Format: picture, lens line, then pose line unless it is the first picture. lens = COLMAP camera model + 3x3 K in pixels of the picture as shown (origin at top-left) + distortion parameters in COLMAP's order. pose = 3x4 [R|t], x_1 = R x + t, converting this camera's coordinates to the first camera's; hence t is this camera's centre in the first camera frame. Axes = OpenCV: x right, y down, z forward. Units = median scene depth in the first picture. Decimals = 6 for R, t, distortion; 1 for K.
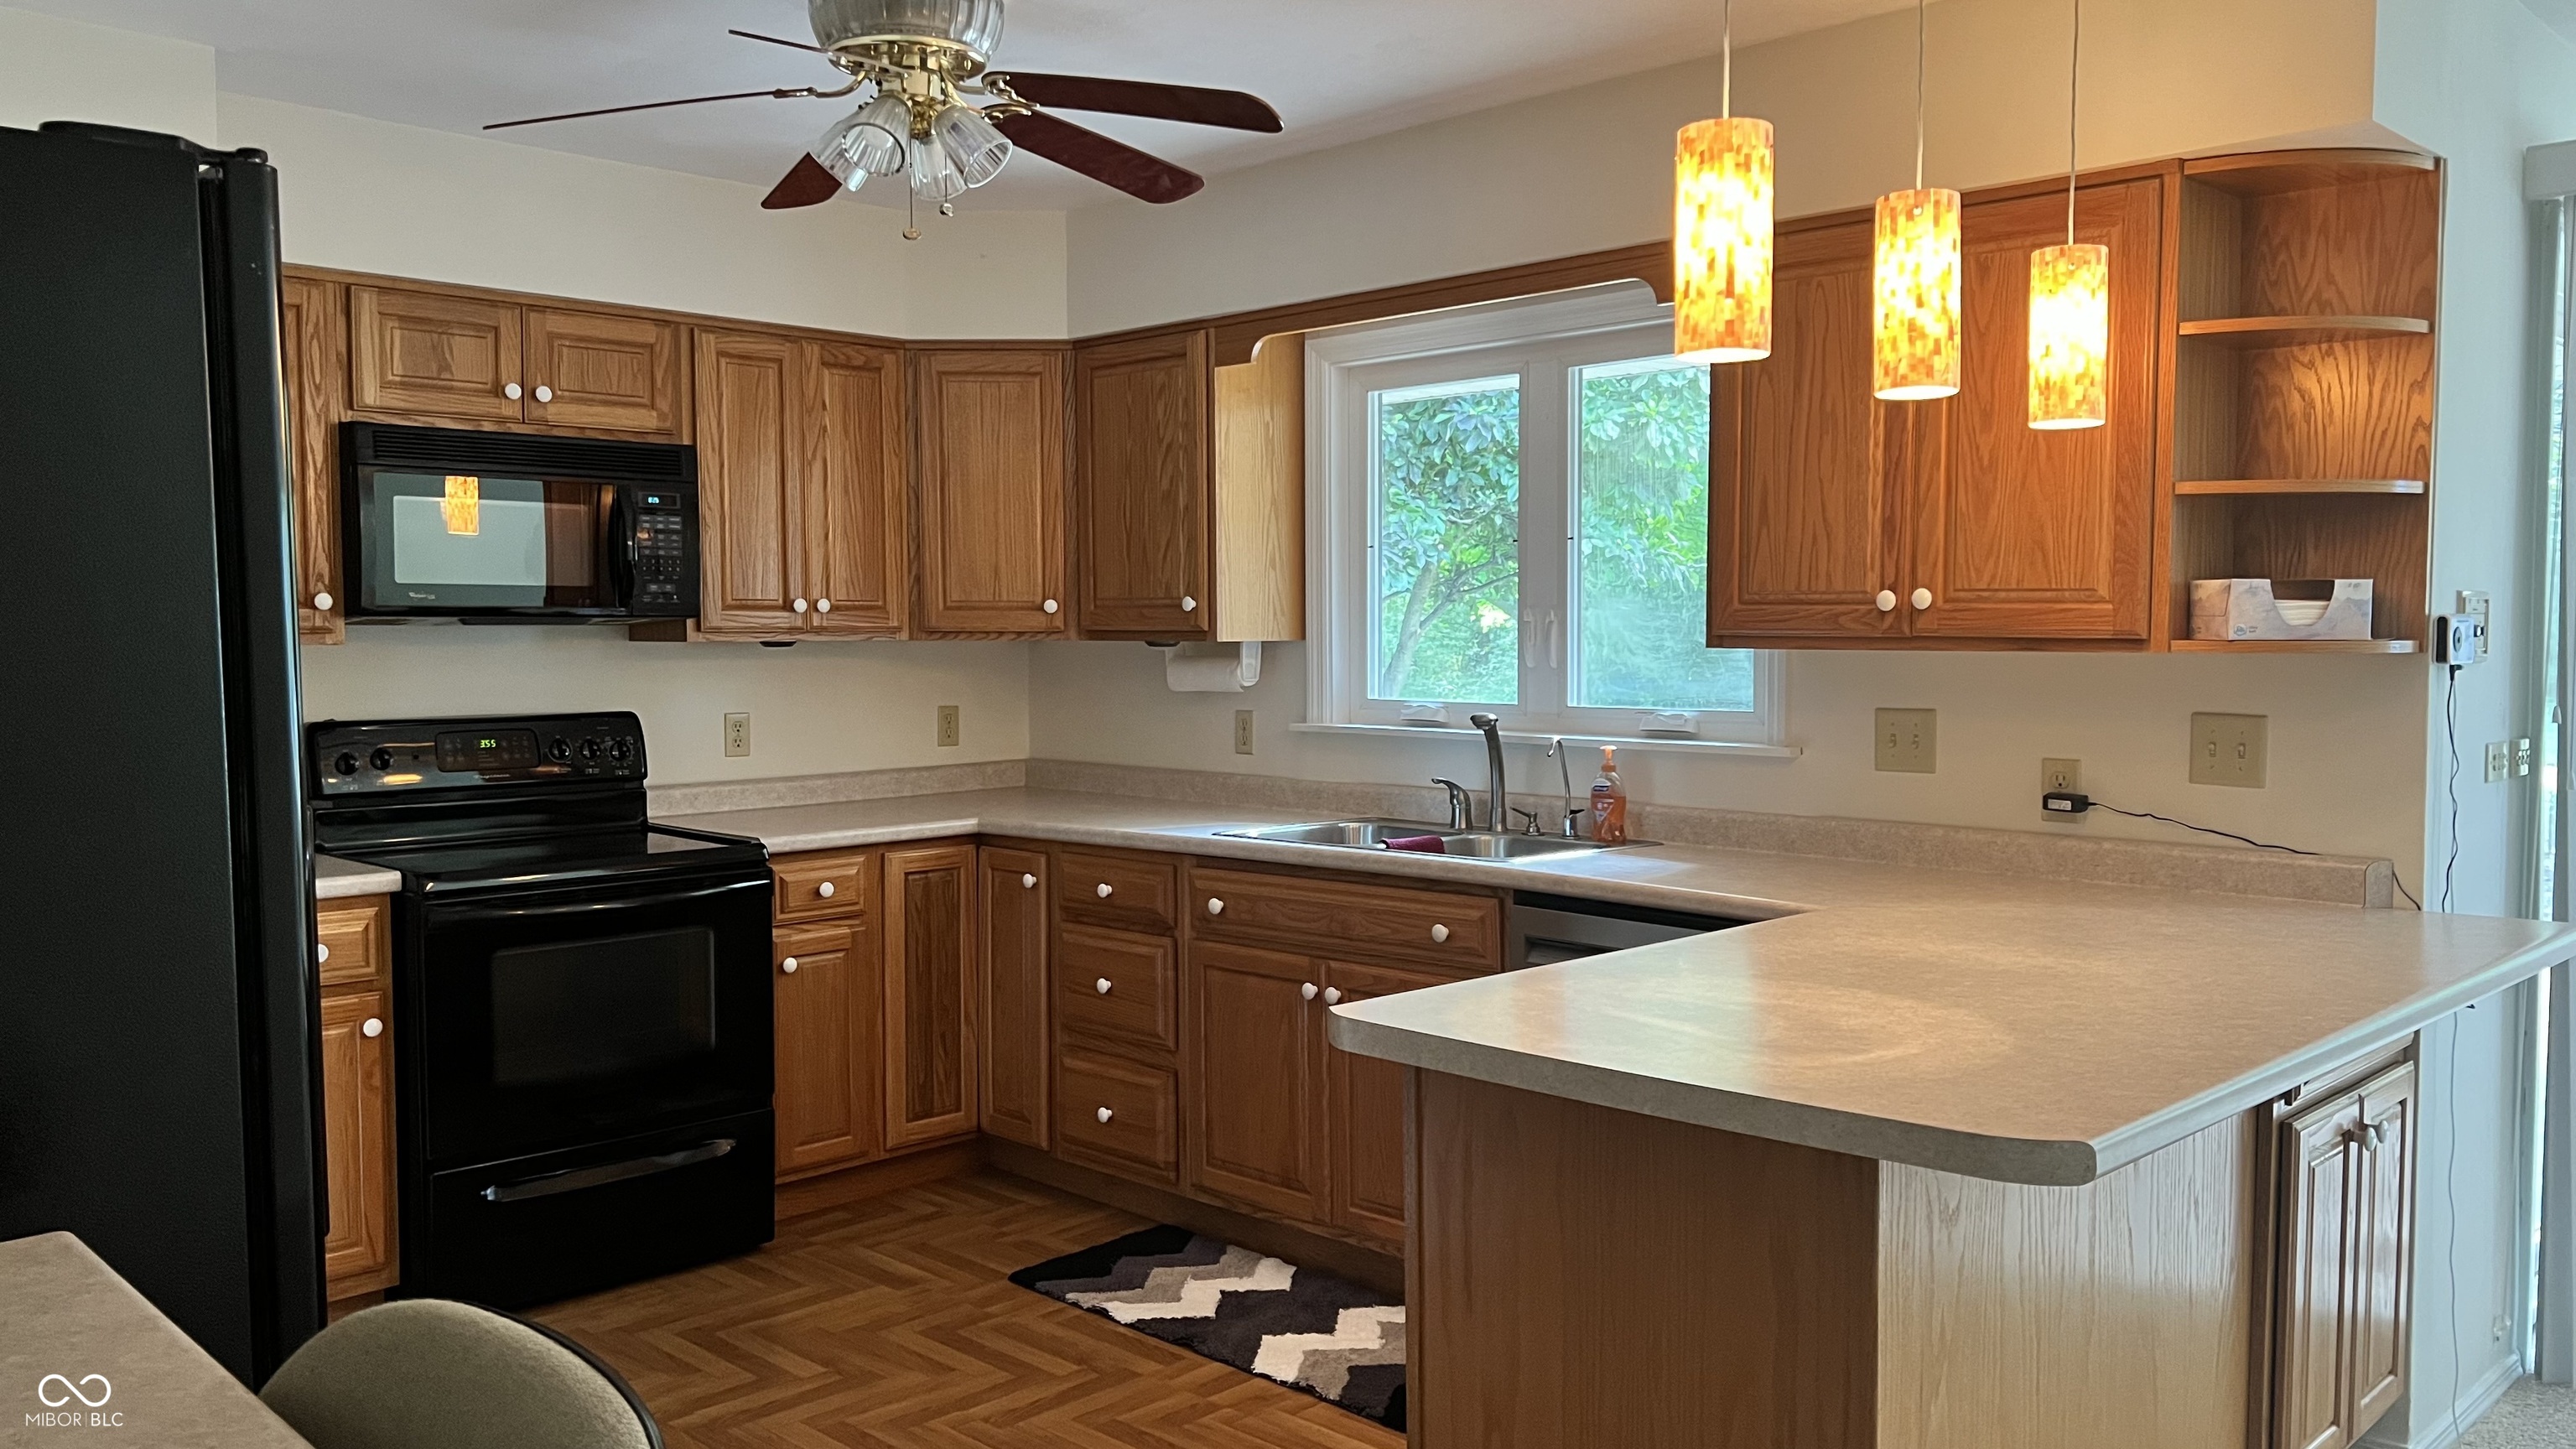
lens RADIAL K [[1917.6, 0, 1277.6], [0, 1917.6, 724.8], [0, 0, 1]] dist [0.064854, -0.086206]
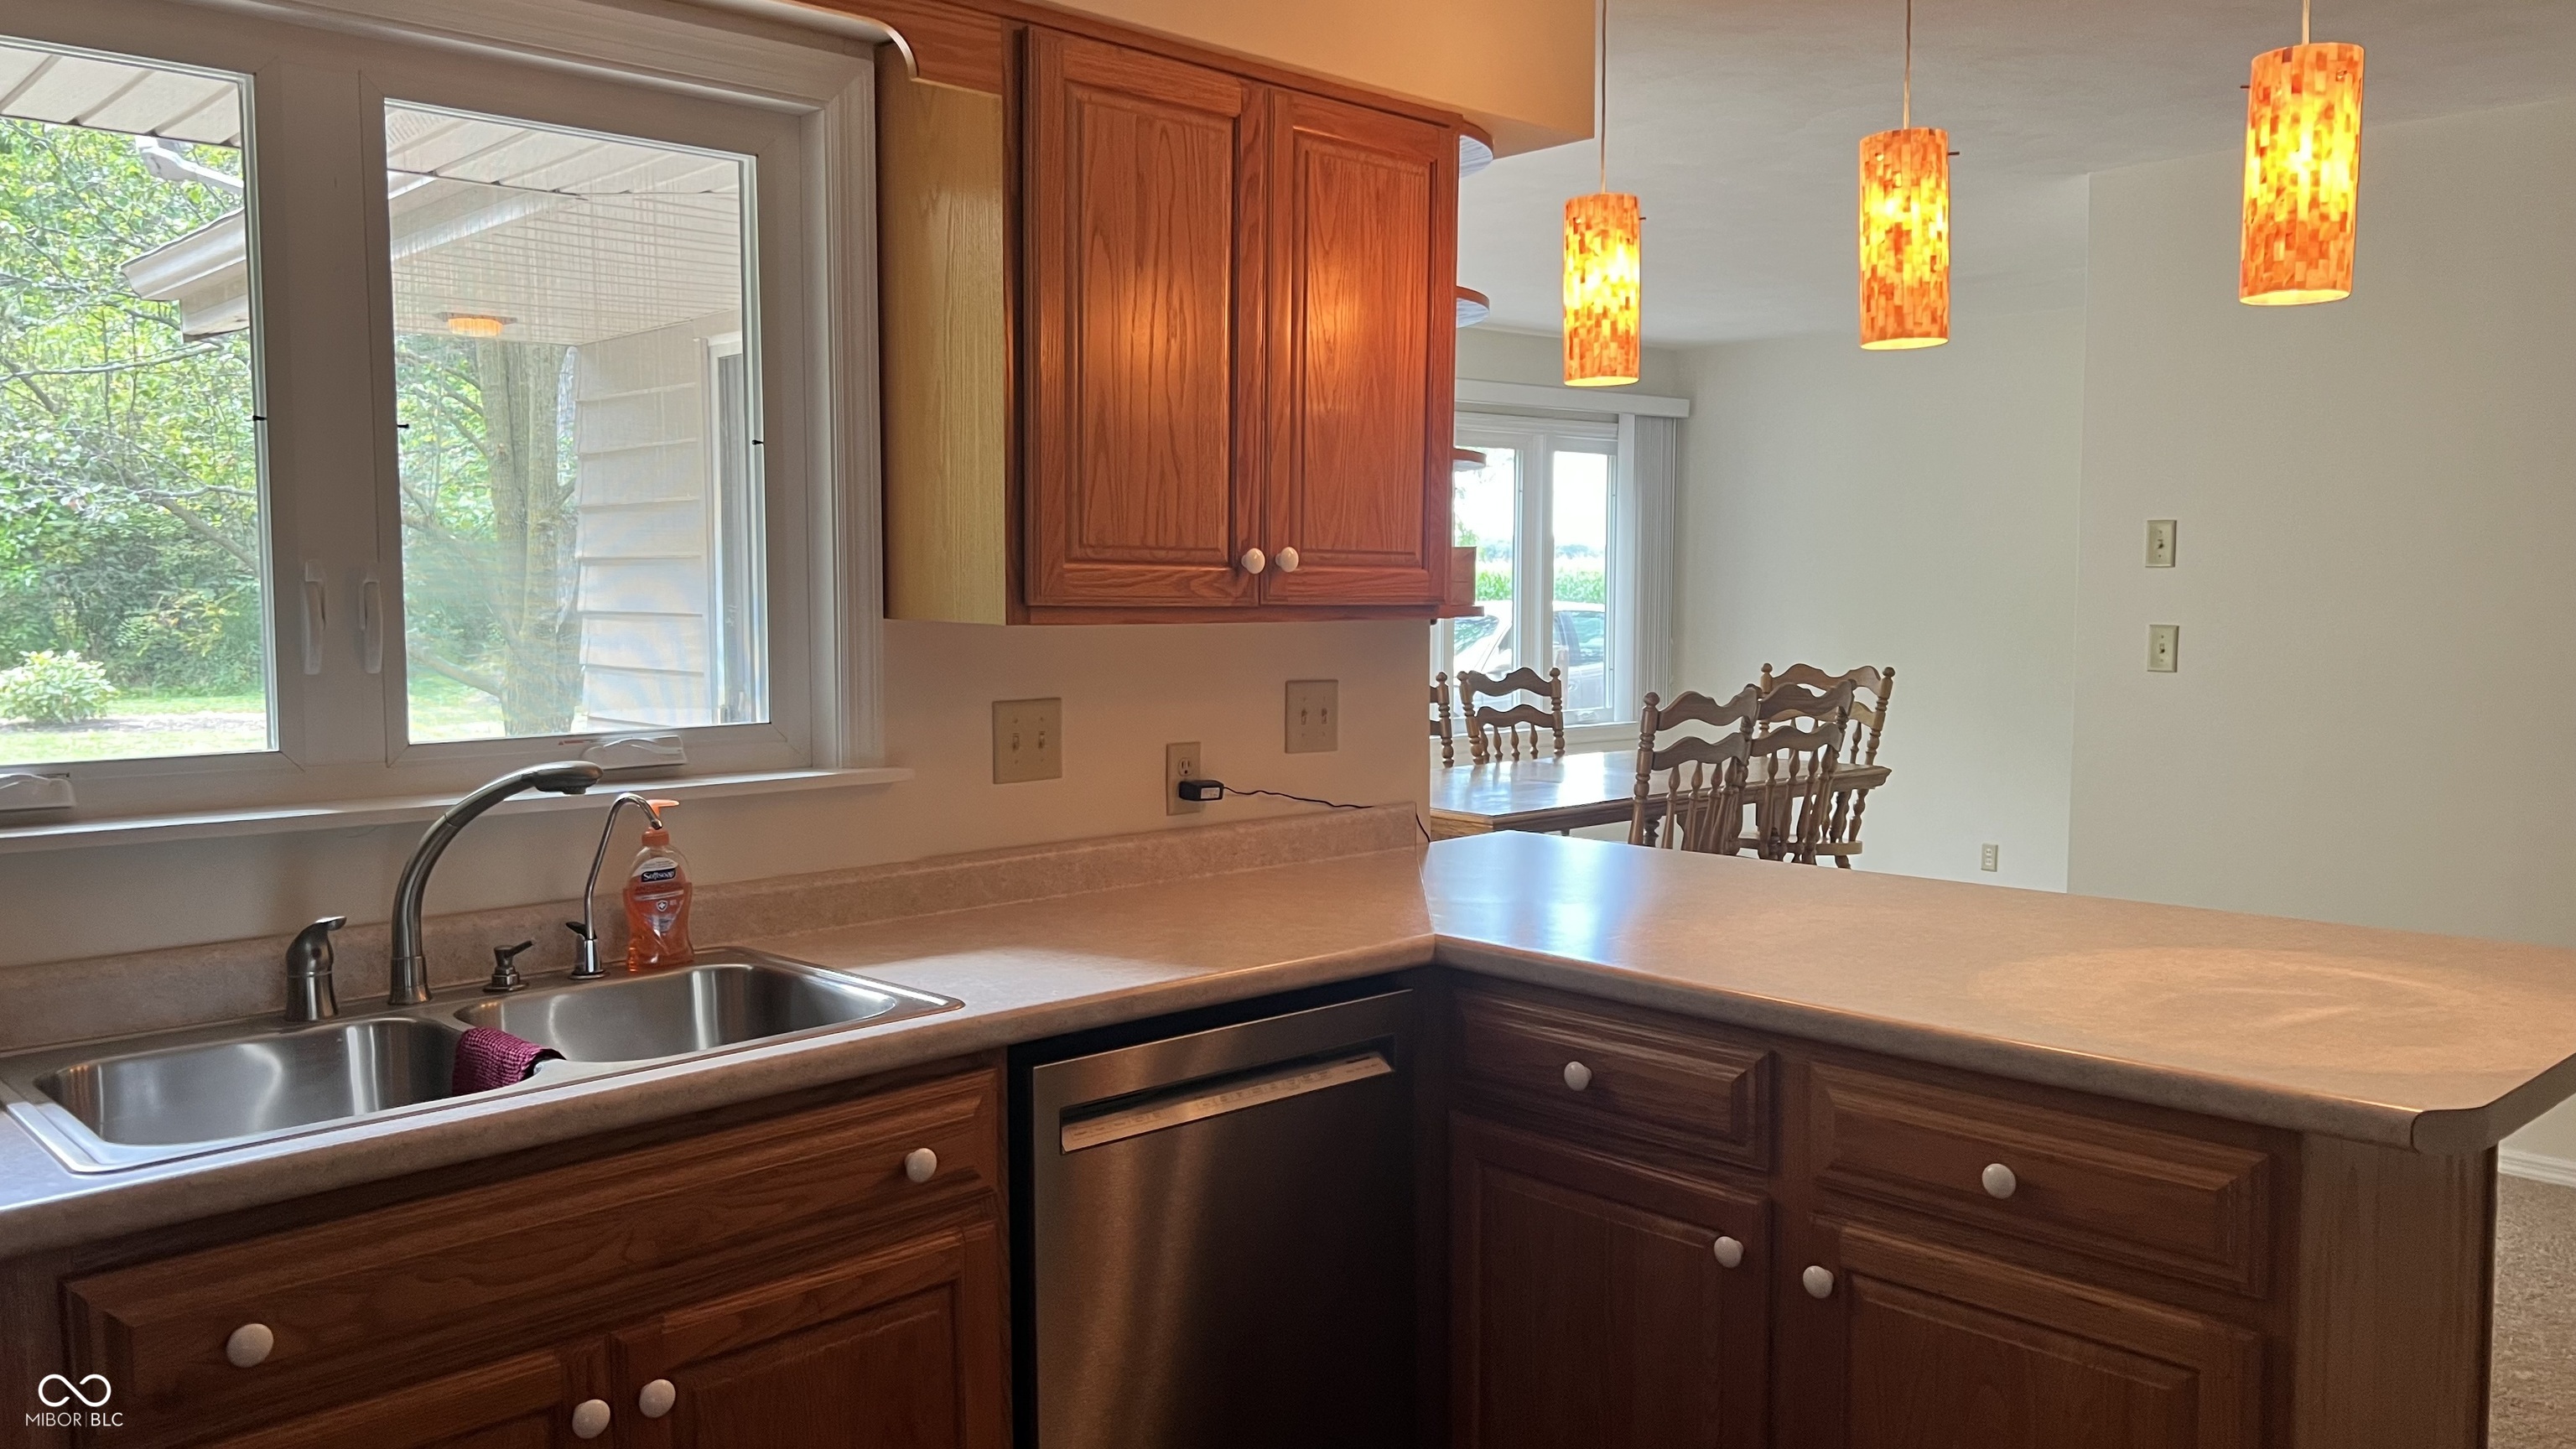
lens RADIAL K [[1917.6, 0, 1305.0], [0, 1917.6, 739.0], [0, 0, 1]] dist [0.064854, -0.086206]
pose [[0.027099, -0.079166, 0.996493, -0.405135], [0.054302, 0.995504, 0.077611, -0.042600], [-0.998157, 0.052008, 0.031276, 0.794018]]
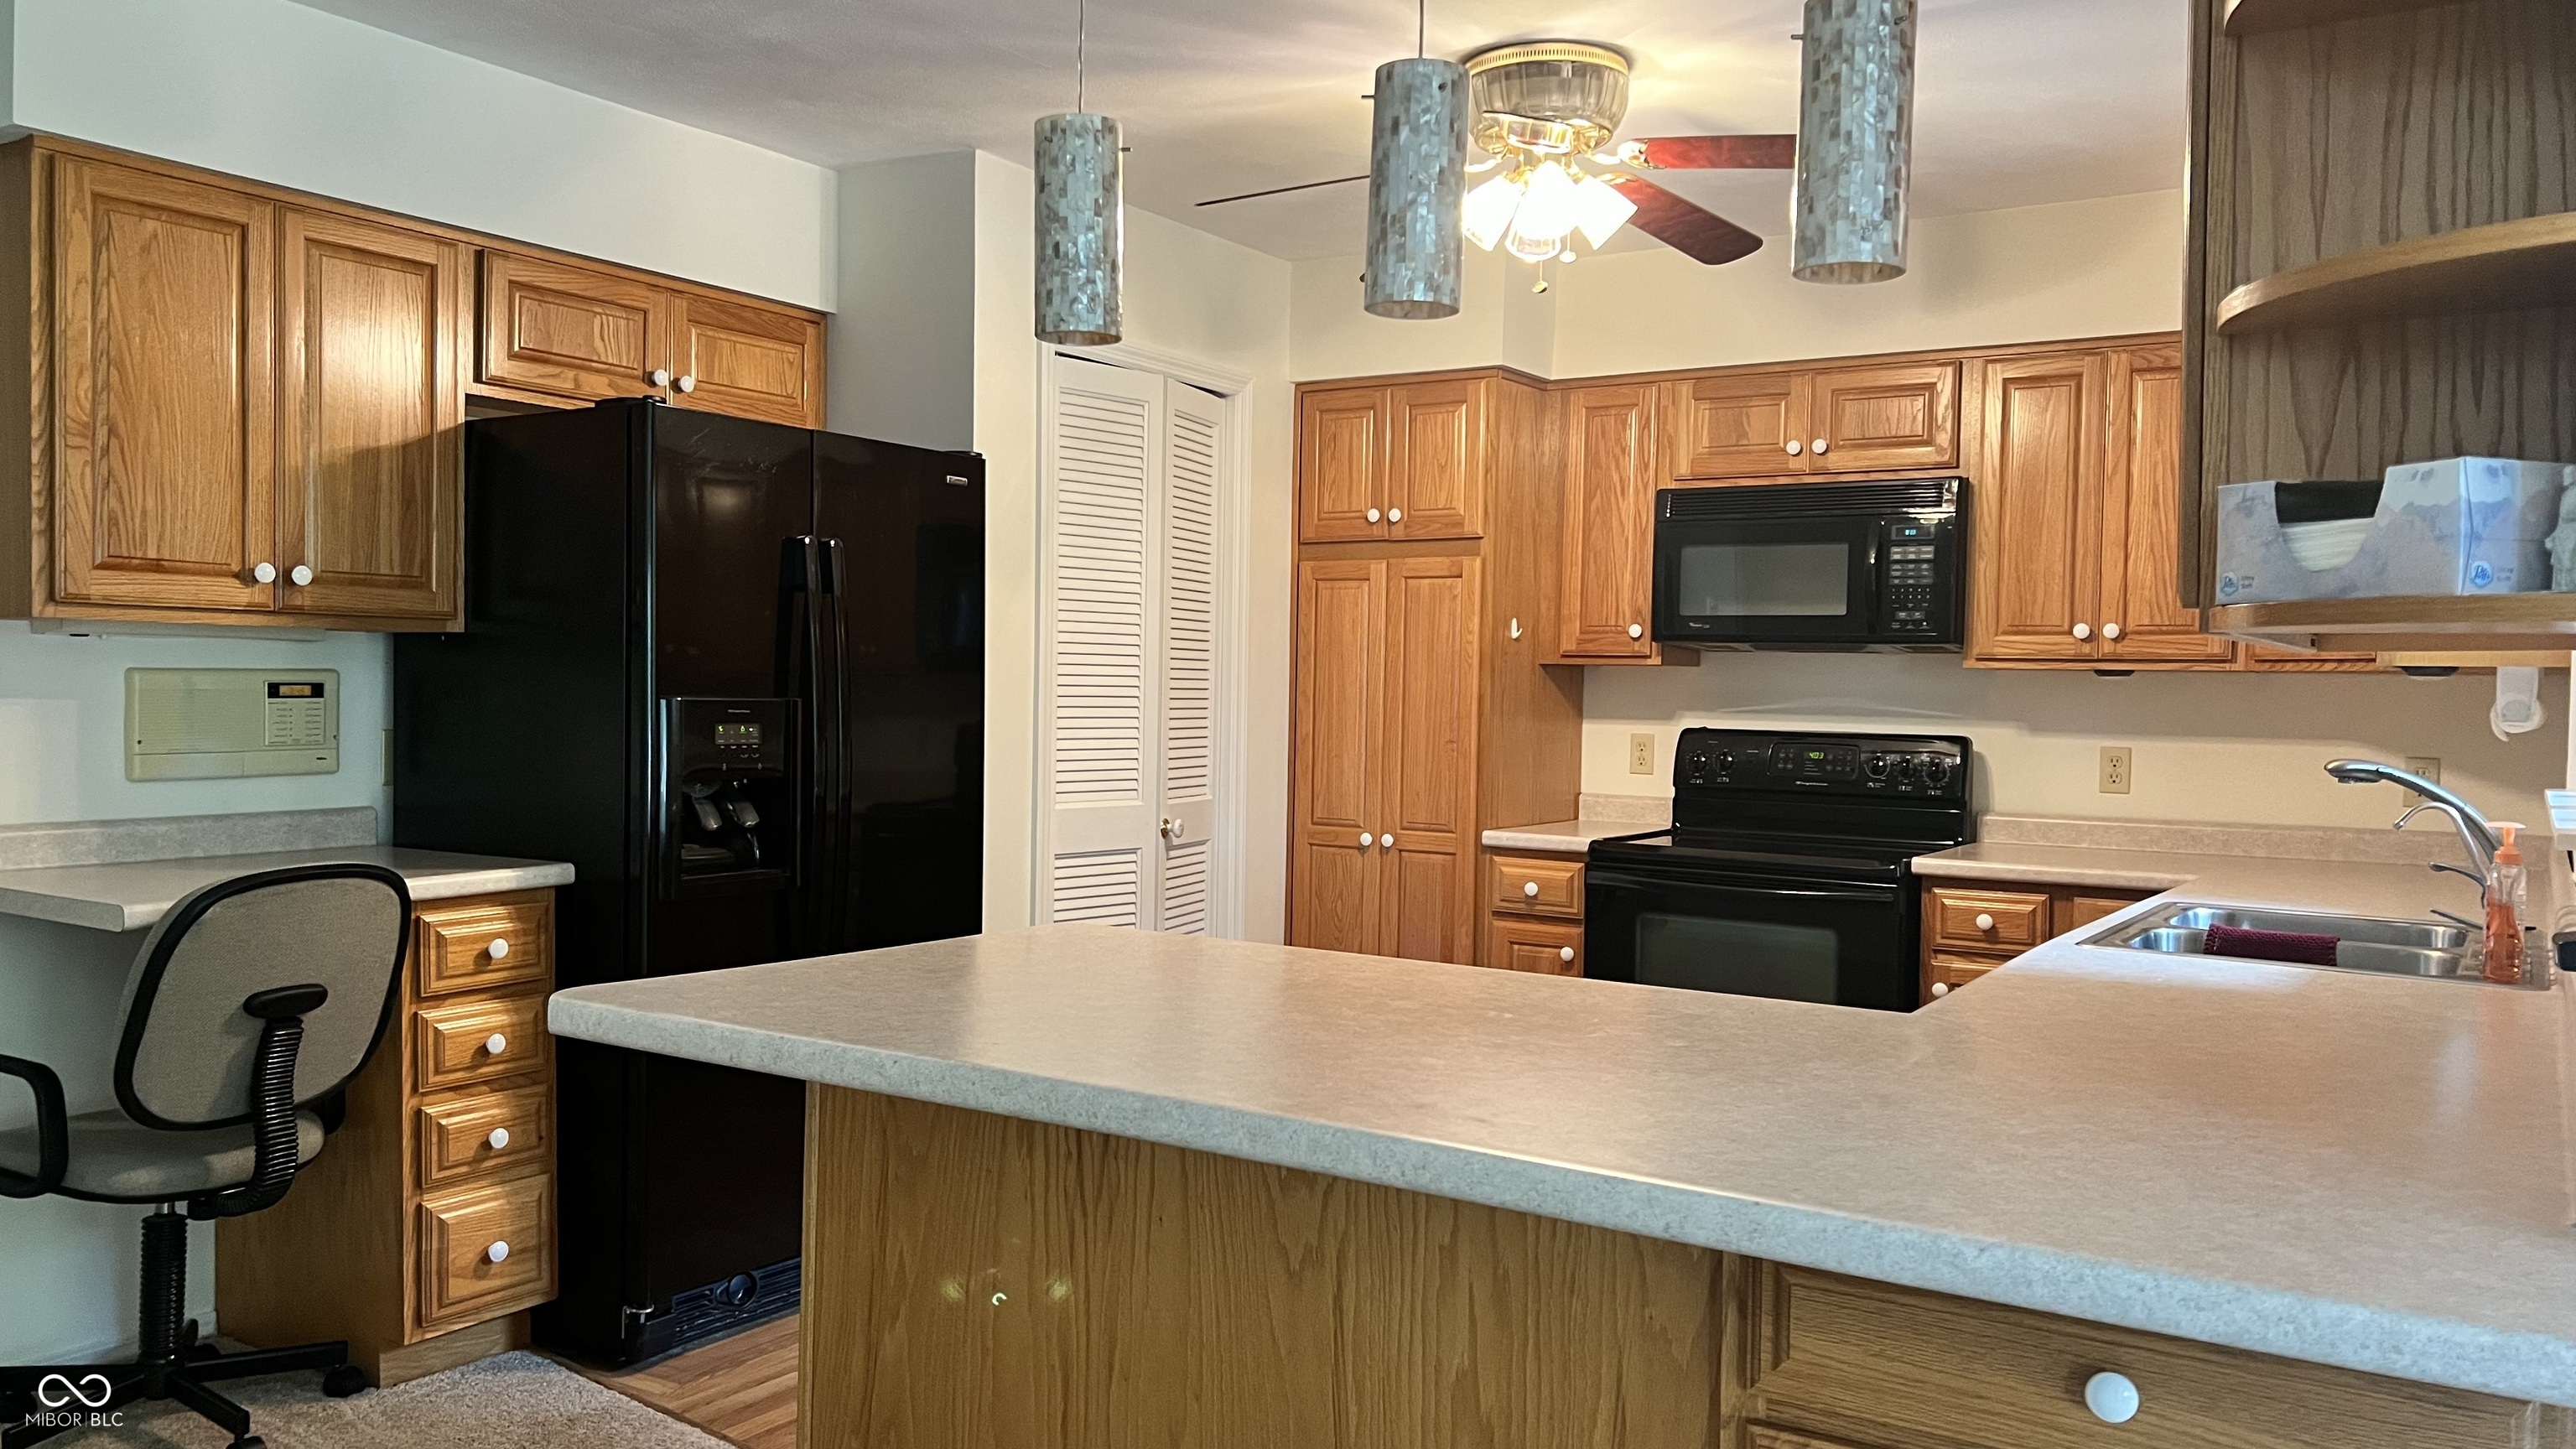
lens RADIAL K [[1917.6, 0, 1268.8], [0, 1917.6, 728.0], [0, 0, 1]] dist [0.064854, -0.086206]
pose [[0.209970, 0.028662, -0.977288, 0.704671], [-0.068026, 0.997576, 0.014642, -0.001190], [0.975338, 0.063407, 0.211411, 0.486459]]
